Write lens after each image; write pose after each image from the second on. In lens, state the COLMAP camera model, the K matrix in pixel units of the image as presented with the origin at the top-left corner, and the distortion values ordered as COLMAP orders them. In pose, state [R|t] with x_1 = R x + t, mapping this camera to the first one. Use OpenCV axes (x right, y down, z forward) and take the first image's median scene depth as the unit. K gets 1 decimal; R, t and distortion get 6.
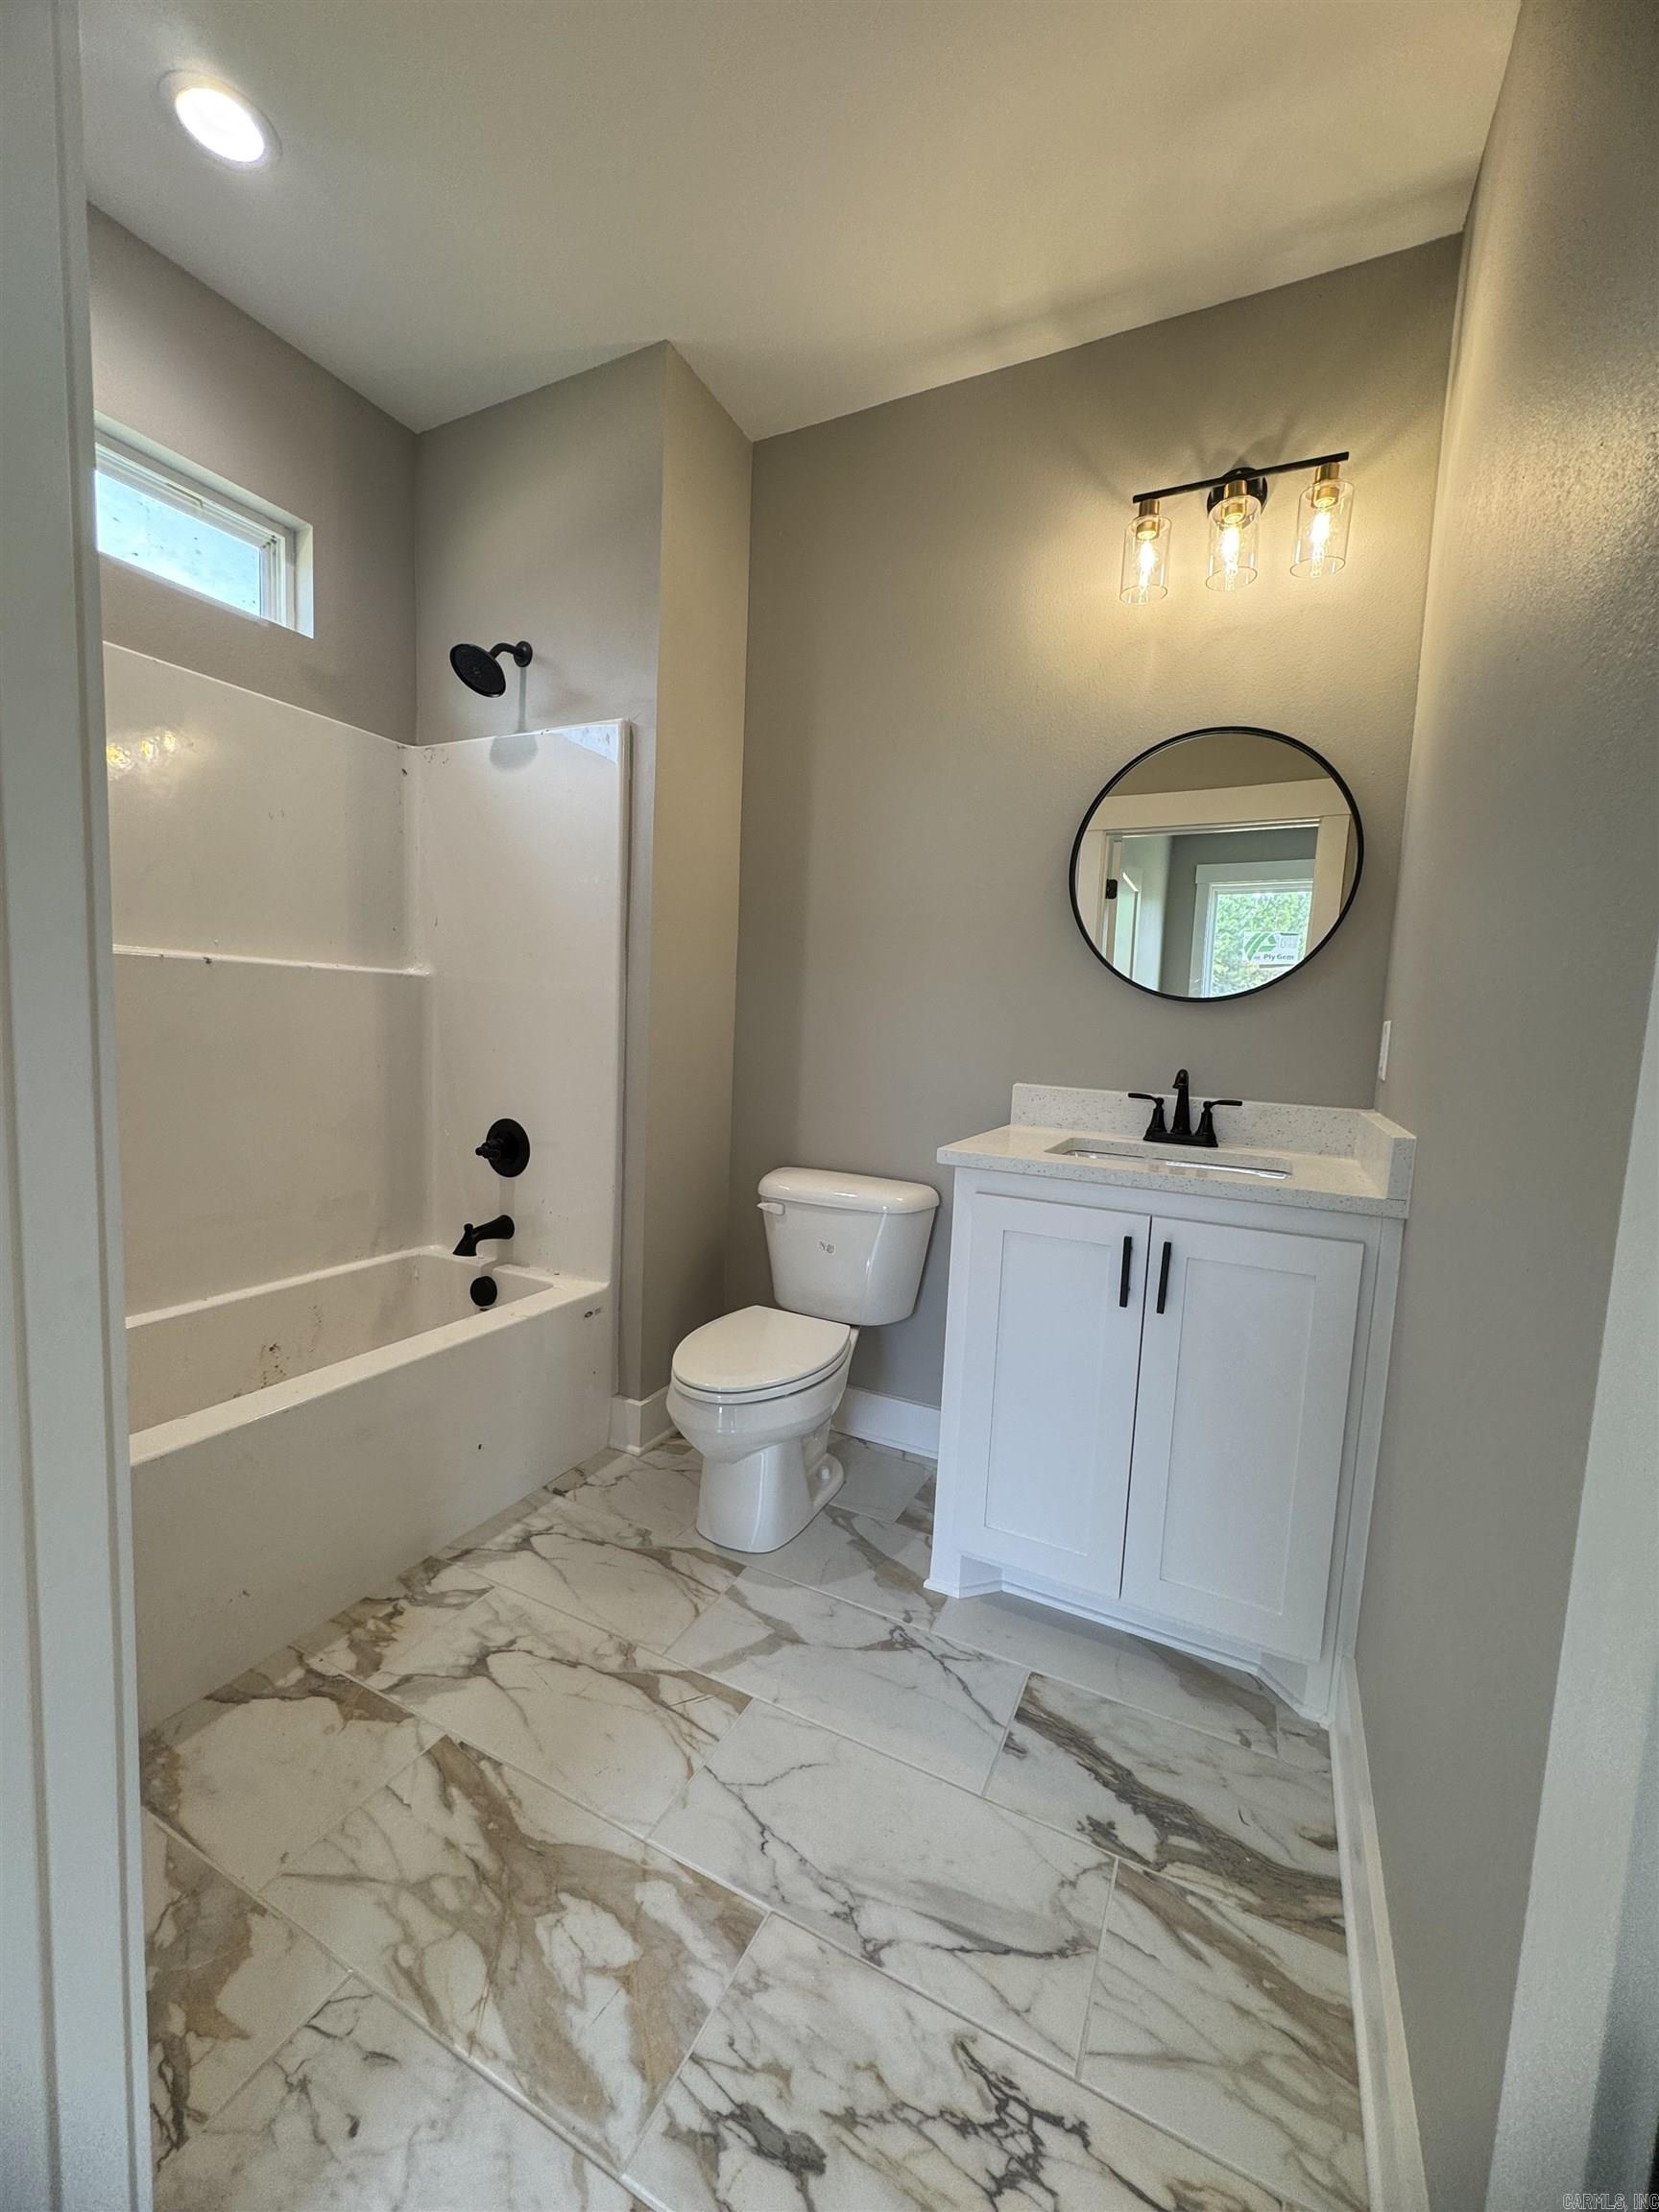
lens RADIAL K [[879.0, 0, 826.0], [0, 879.0, 1104.4], [0, 0, 1]] dist [-0.000912, -0.000274]
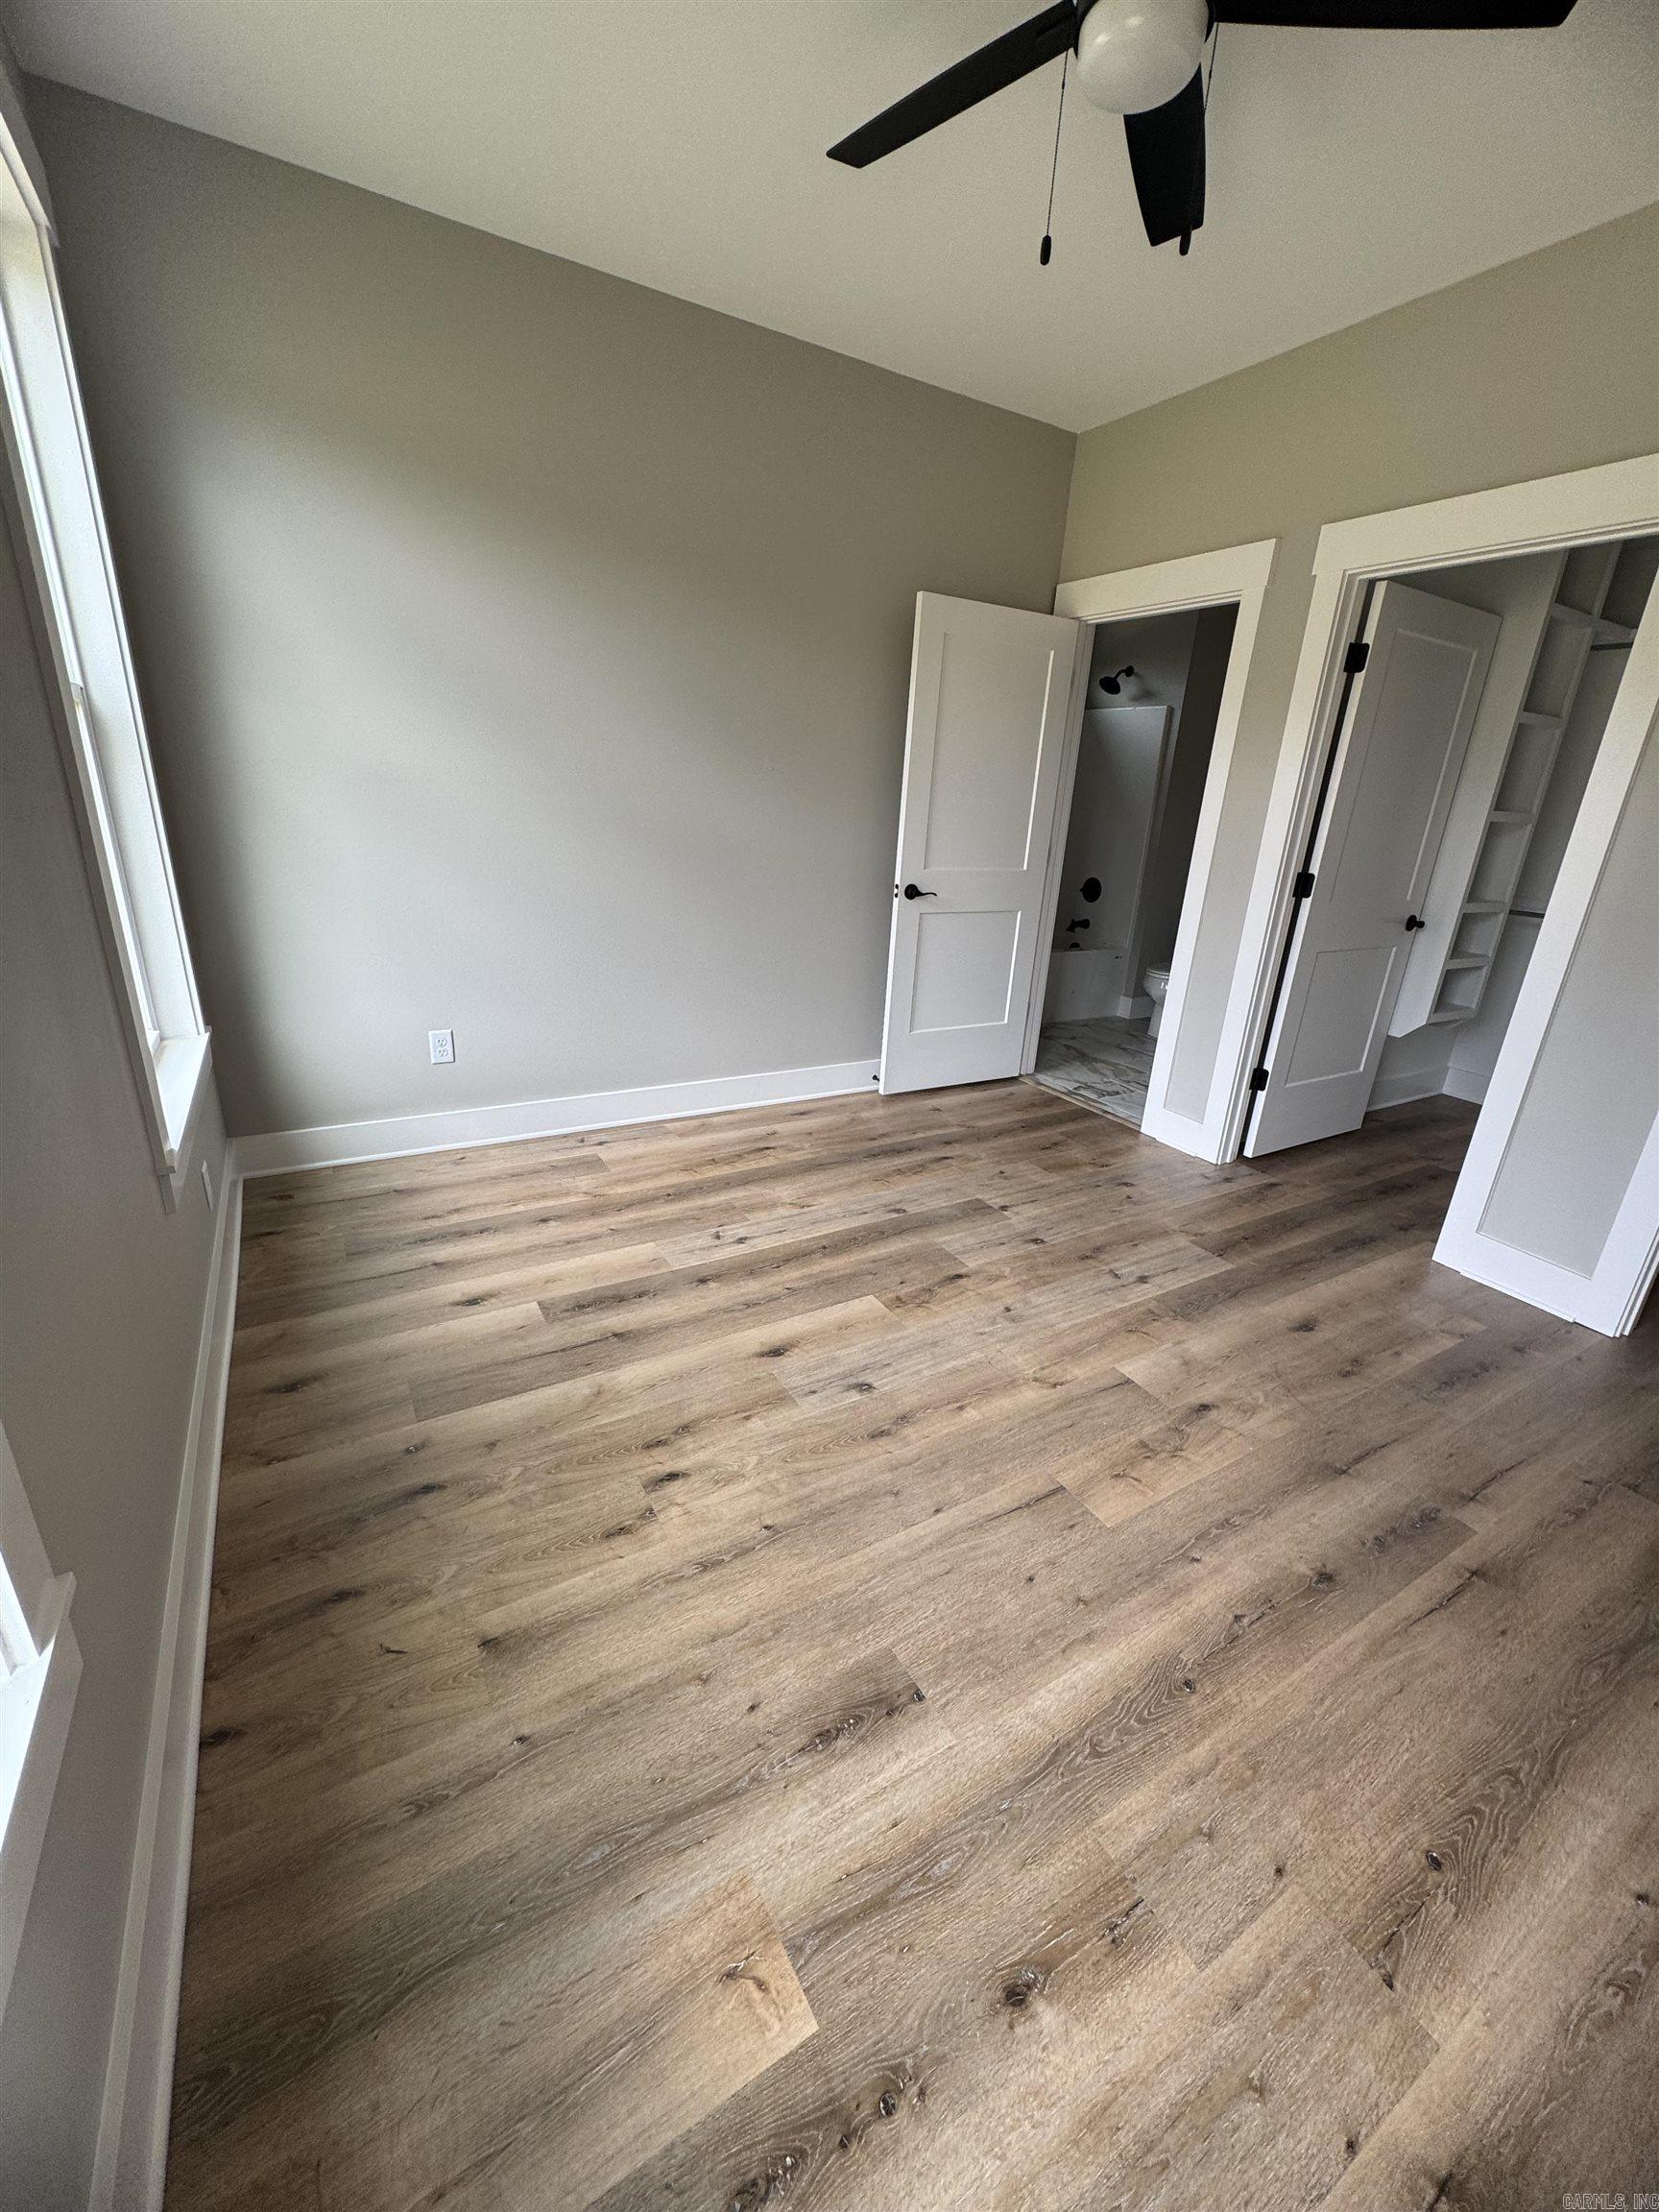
lens RADIAL K [[879.0, 0, 826.0], [0, 879.0, 1104.4], [0, 0, 1]] dist [-0.000912, -0.000274]
pose [[0.839578, 0.183004, -0.511487, 0.410329], [-0.066571, 0.969112, 0.237465, 0.106689], [0.539146, -0.165320, 0.825828, -1.661949]]
